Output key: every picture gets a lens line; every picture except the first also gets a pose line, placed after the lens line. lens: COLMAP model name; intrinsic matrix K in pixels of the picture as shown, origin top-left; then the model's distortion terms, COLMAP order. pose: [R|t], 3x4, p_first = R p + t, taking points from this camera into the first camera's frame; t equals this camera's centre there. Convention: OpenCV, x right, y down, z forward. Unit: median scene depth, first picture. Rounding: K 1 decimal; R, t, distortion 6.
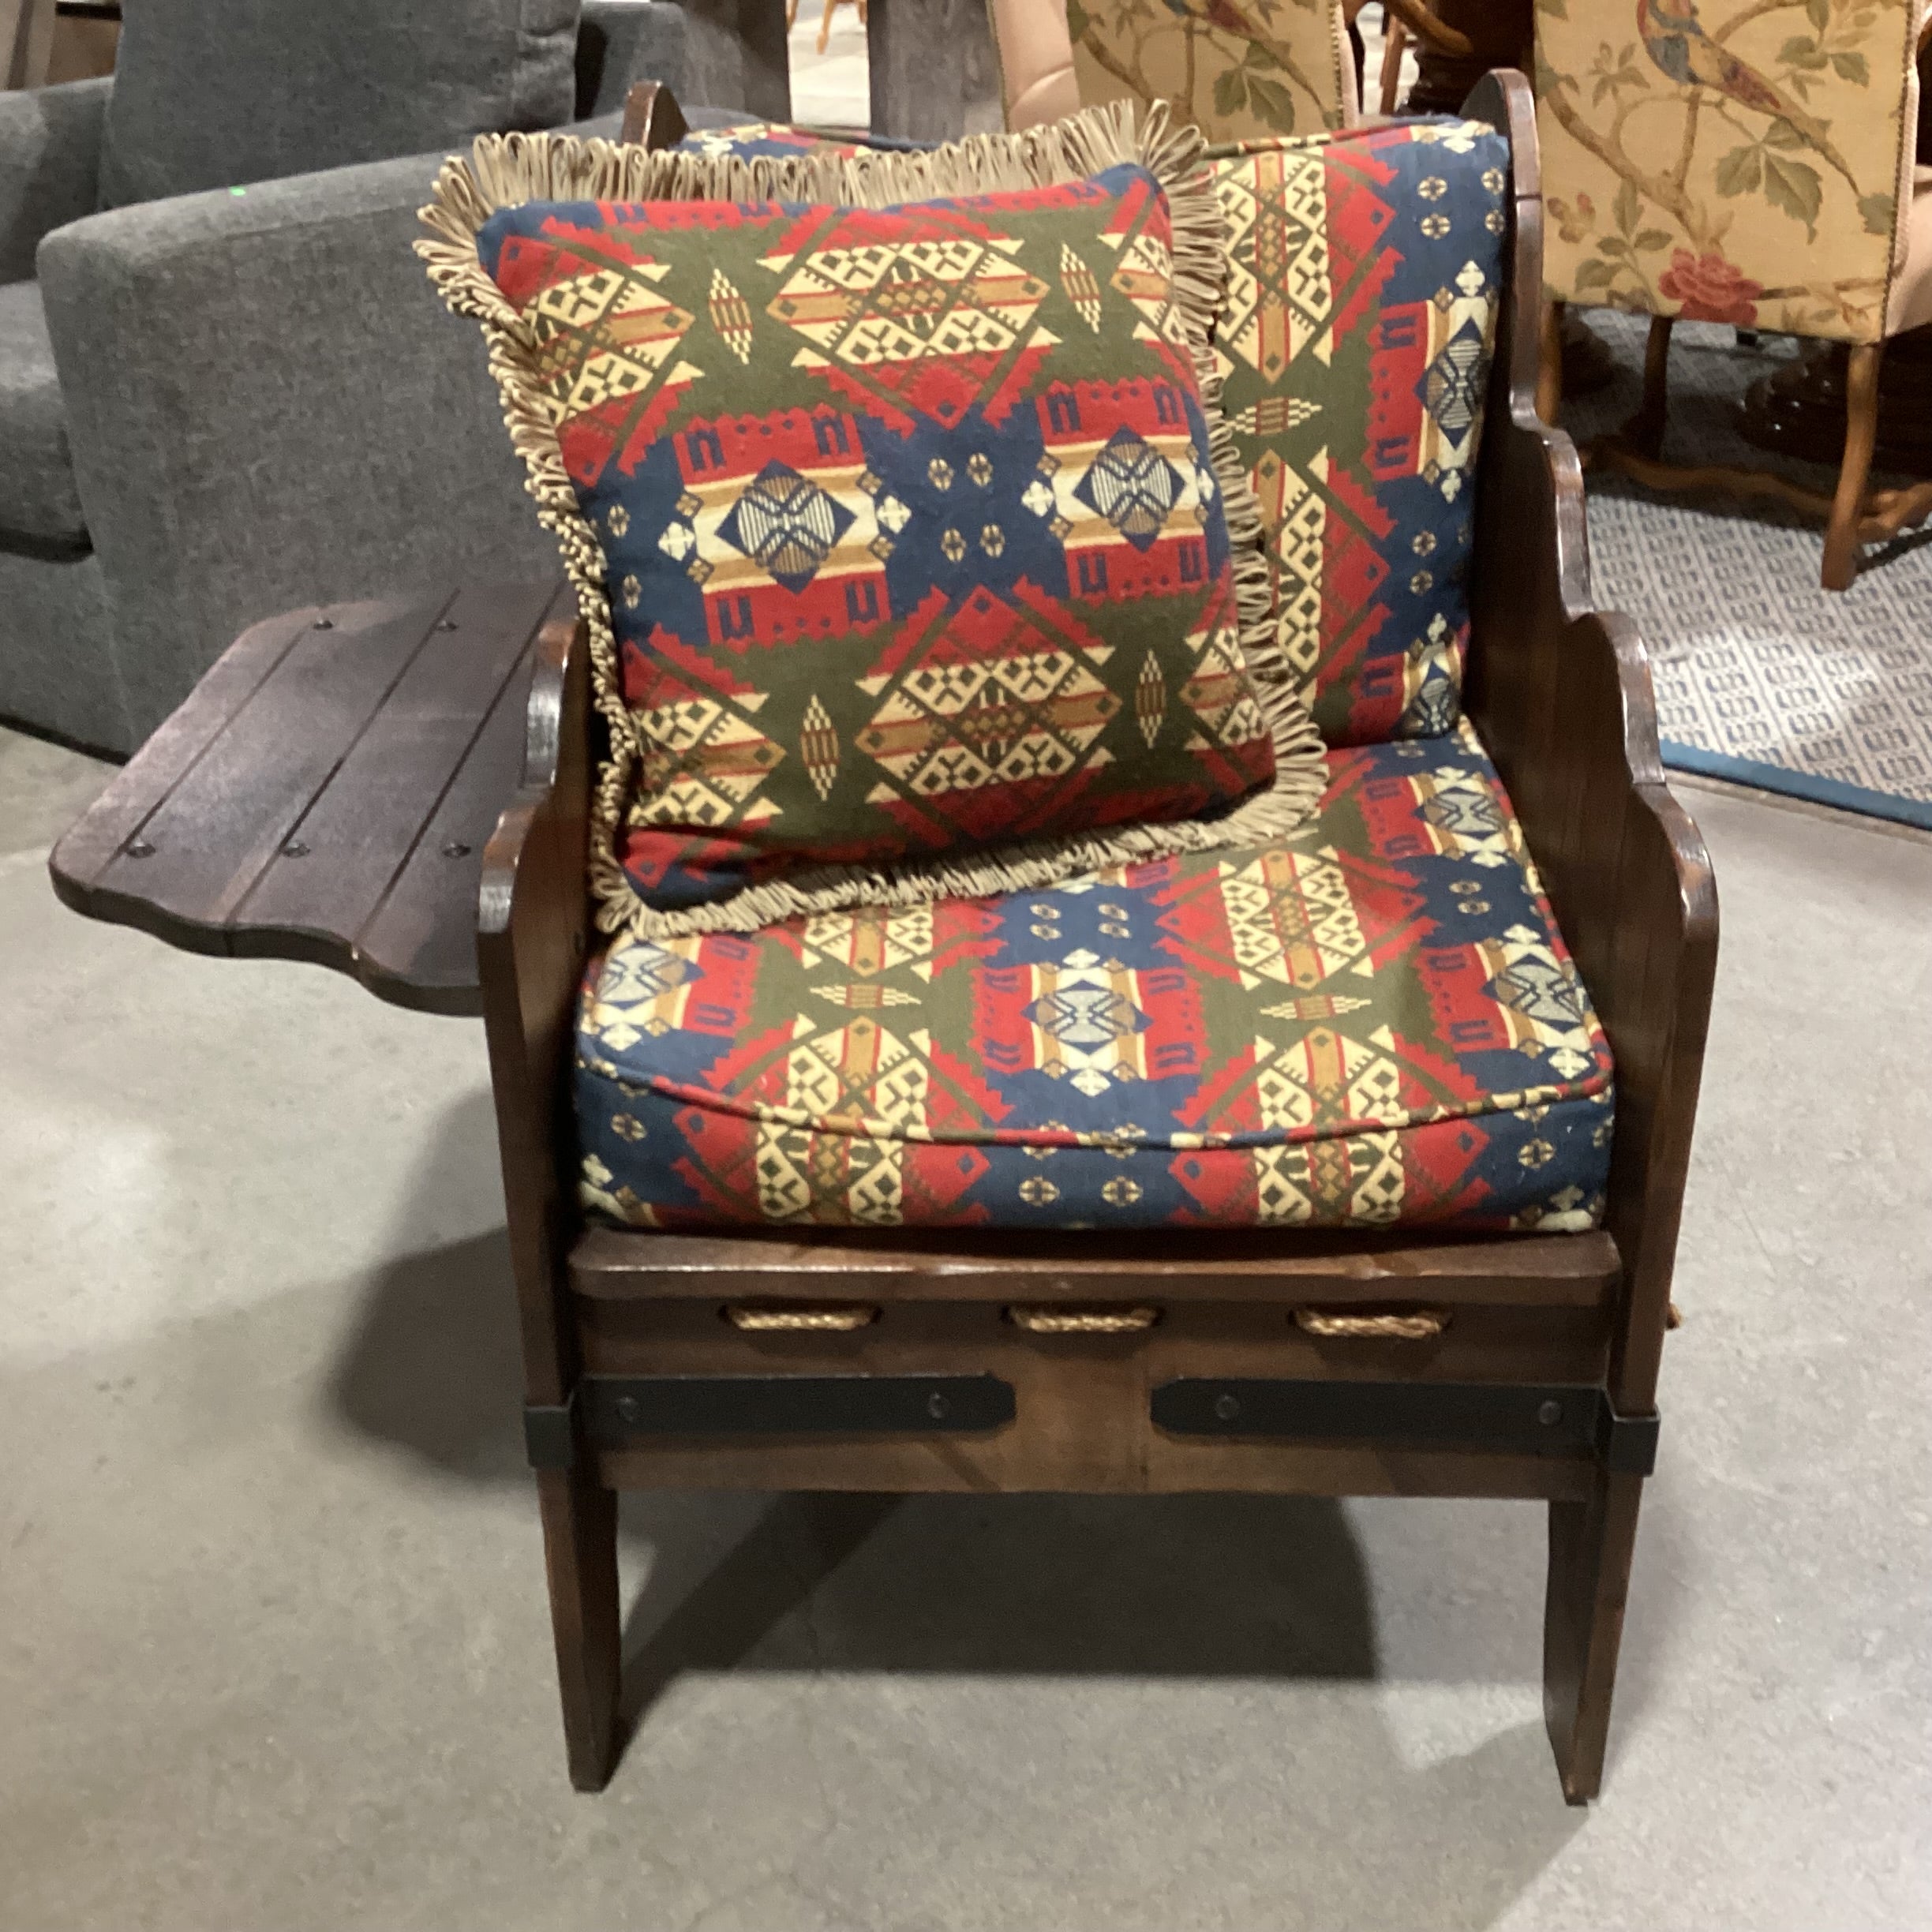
lens RADIAL K [[2312.3, 0, 966.0], [0, 2312.3, 966.0], [0, 0, 1]] dist [0.150717, -0.350103]
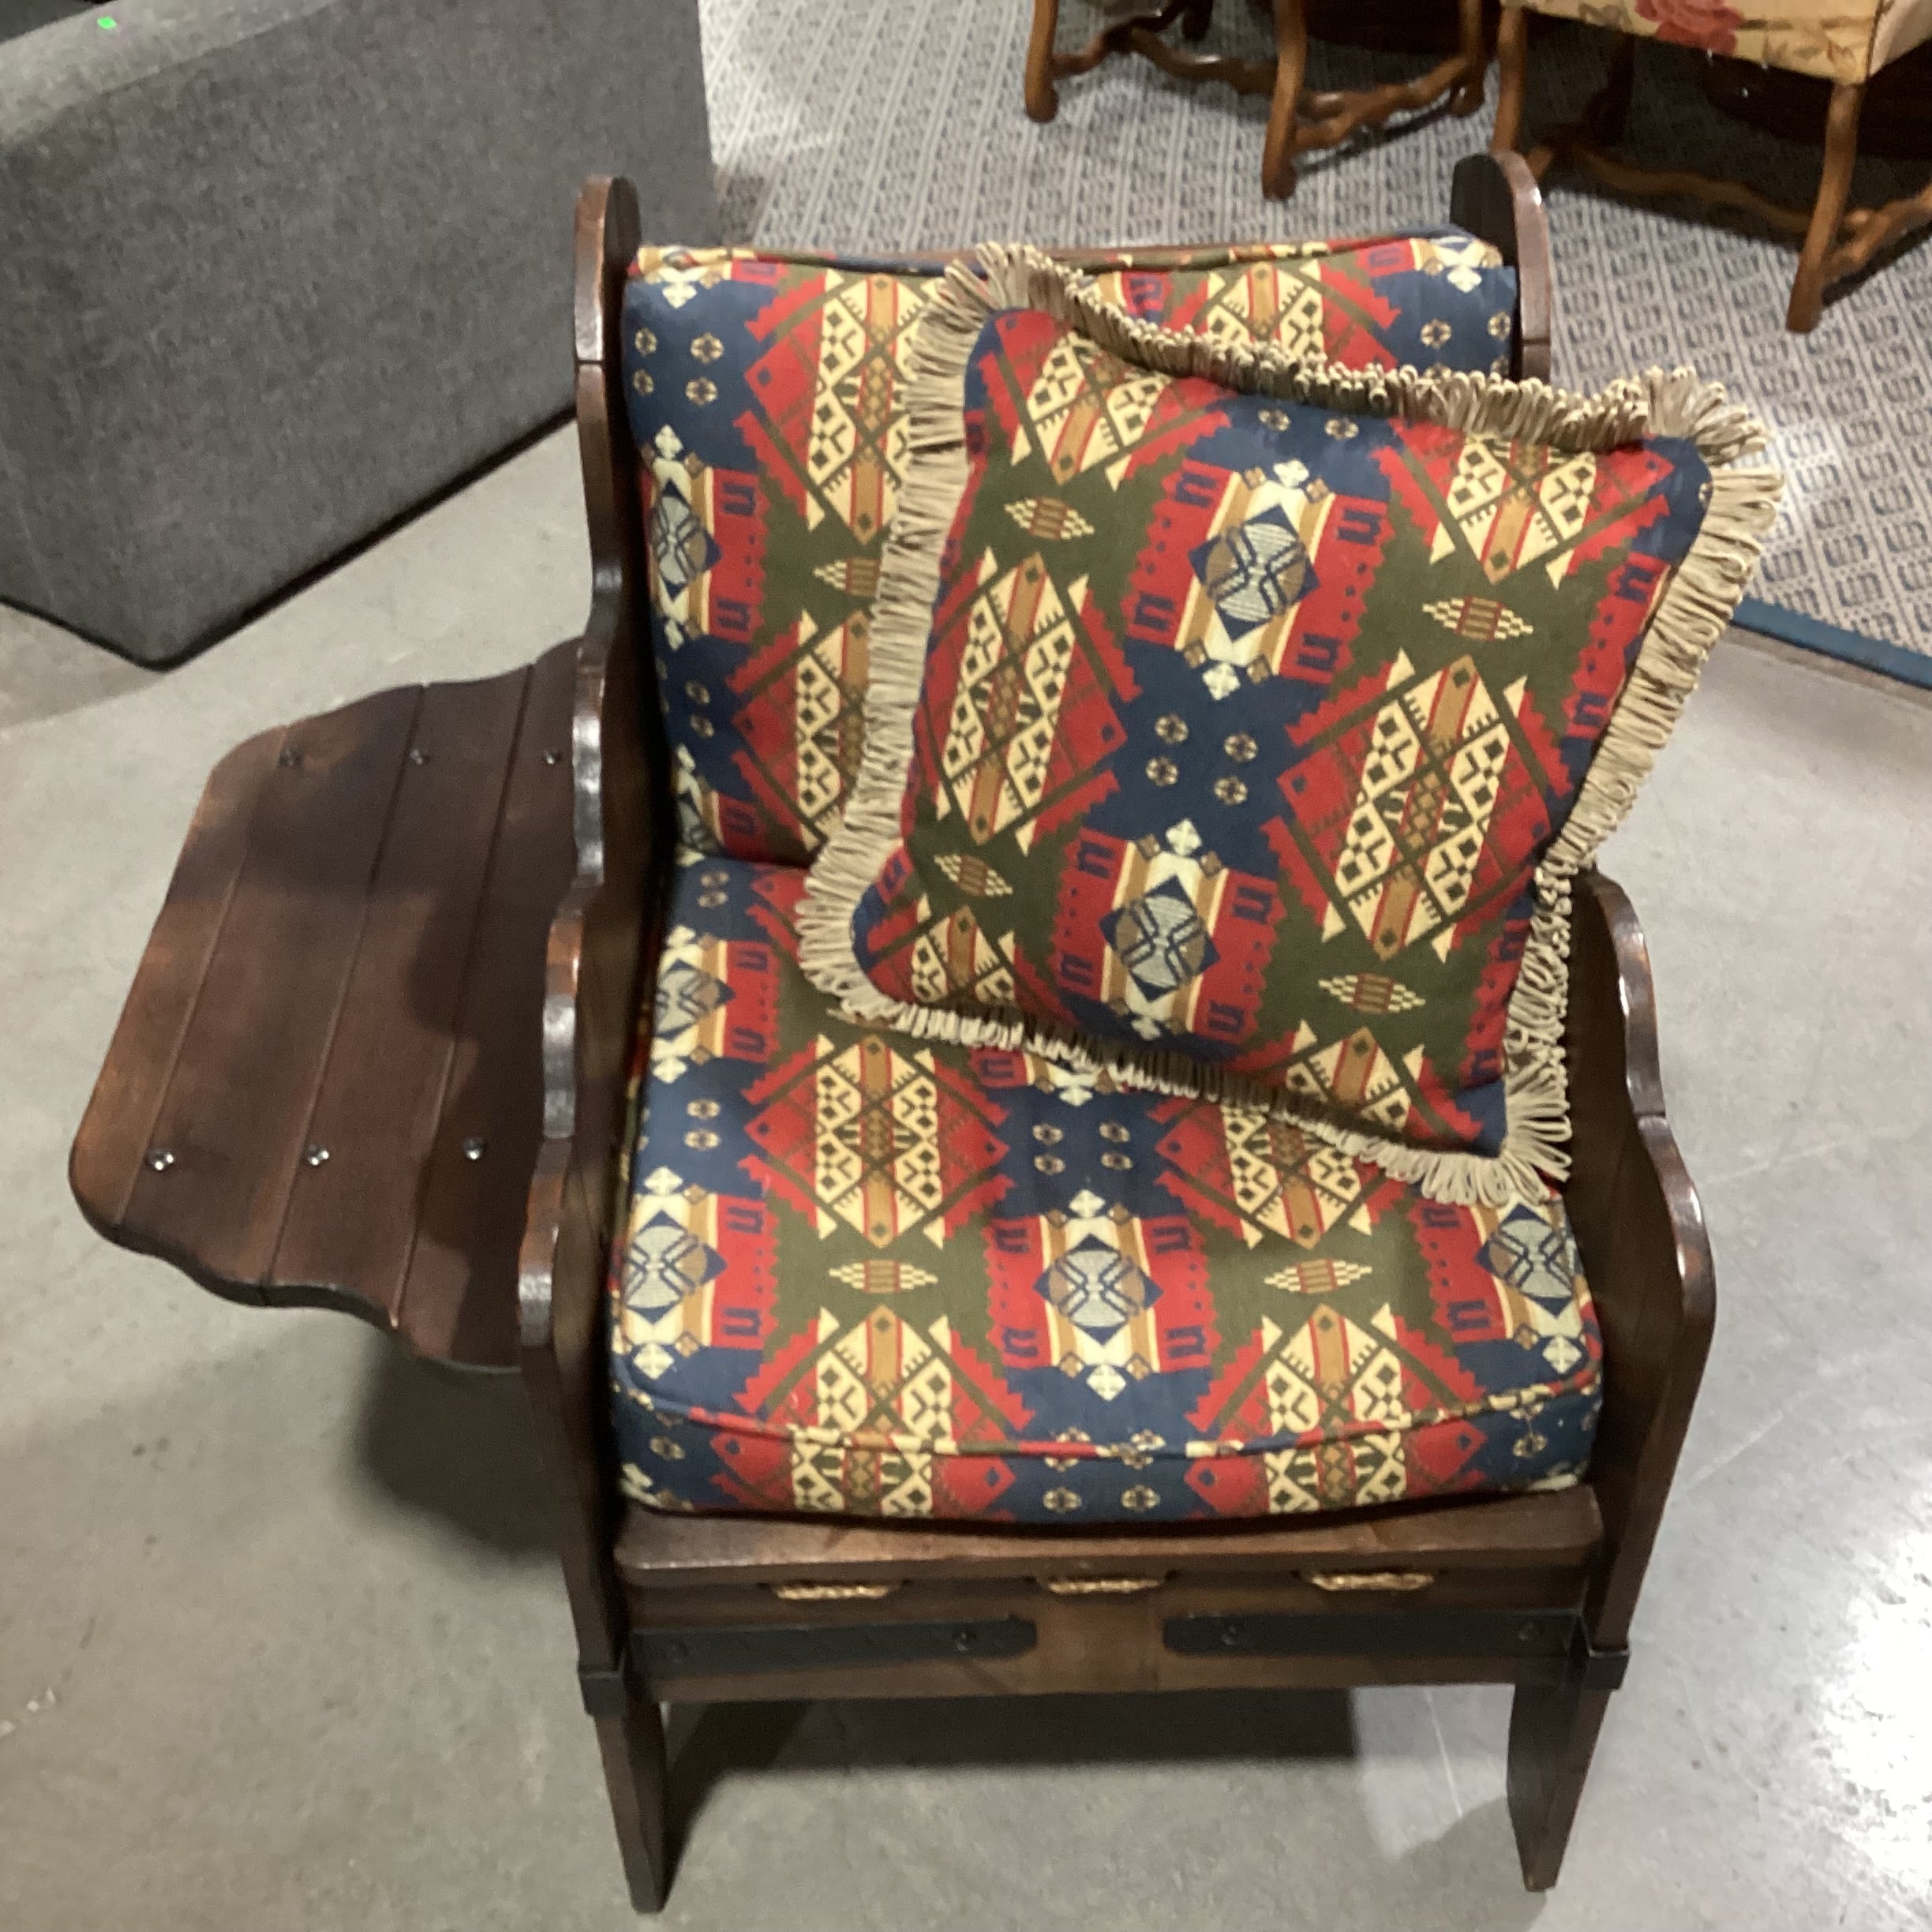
lens RADIAL K [[2321.5, 0, 965.1], [0, 2321.5, 961.1], [0, 0, 1]] dist [0.172926, -0.405178]
pose [[0.998883, -0.031152, 0.035542, -0.037136], [0.021943, 0.971741, 0.235028, -0.340447], [-0.041859, -0.233985, 0.971339, 0.020737]]
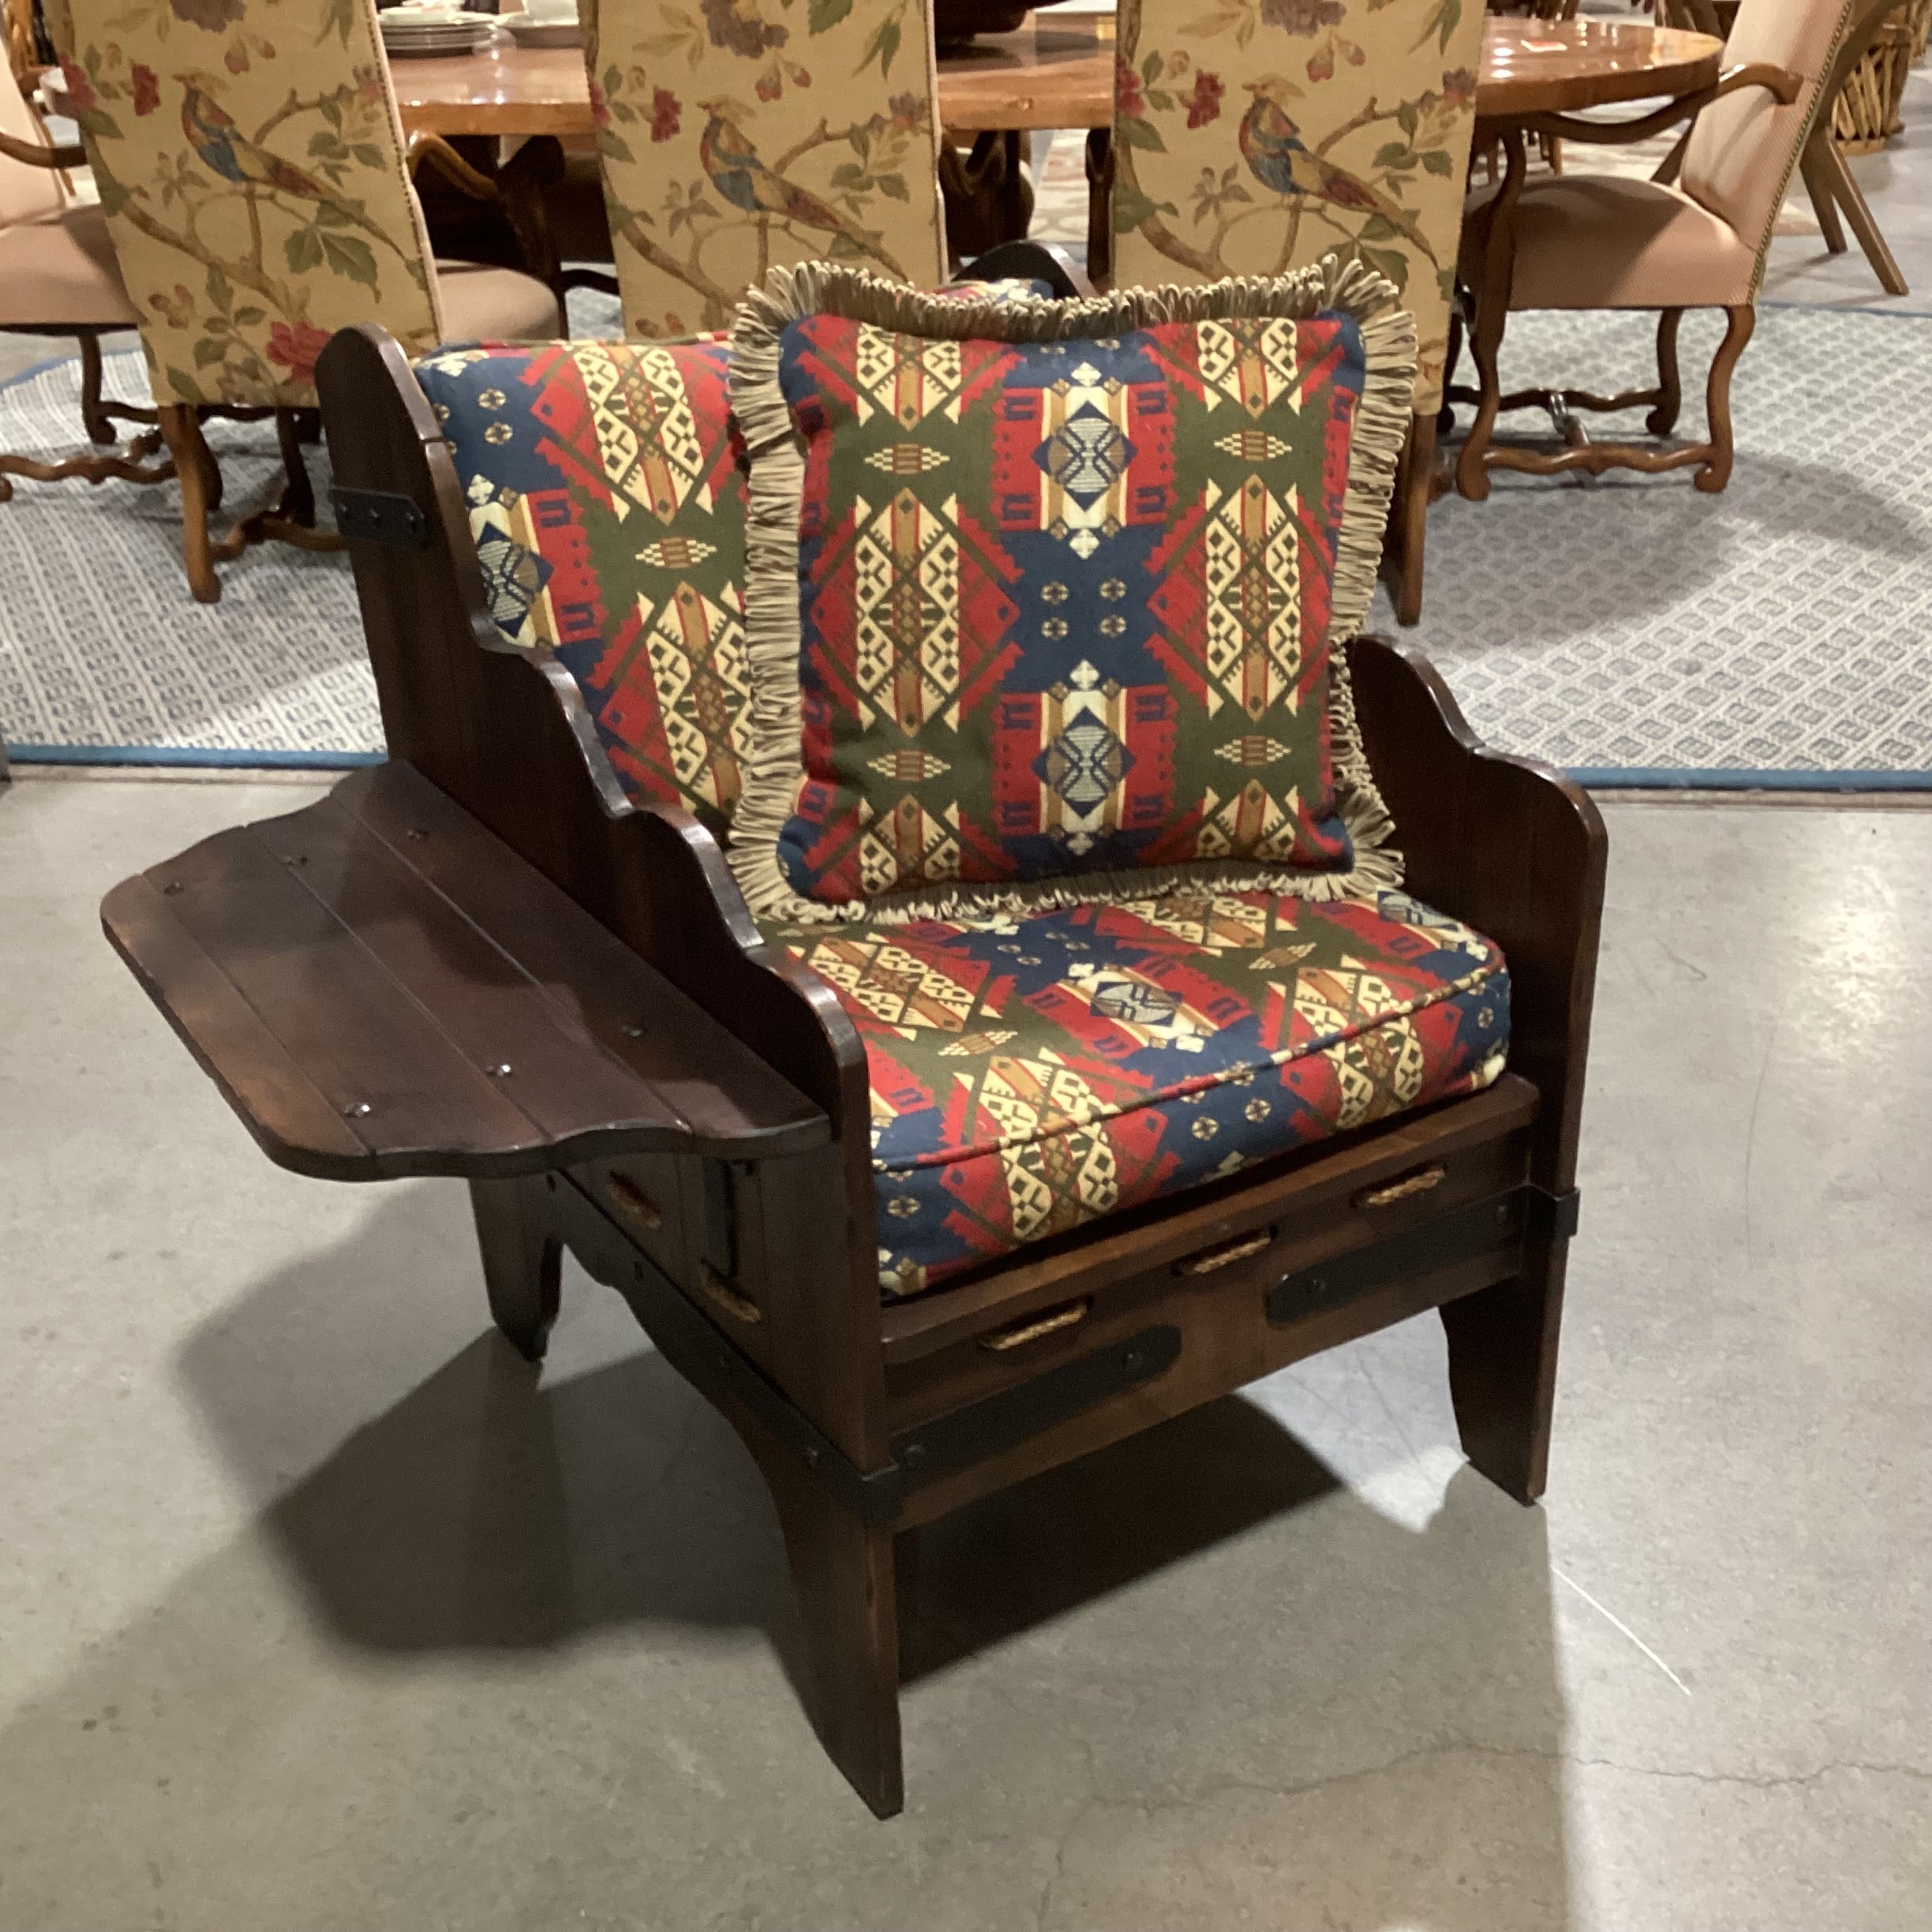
lens RADIAL K [[2312.3, 0, 966.0], [0, 2312.3, 966.0], [0, 0, 1]] dist [0.150717, -0.350103]
pose [[0.833451, -0.246658, 0.494490, -0.583887], [0.262598, 0.964144, 0.038324, -0.074647], [-0.486212, 0.097911, 0.868338, -0.031558]]
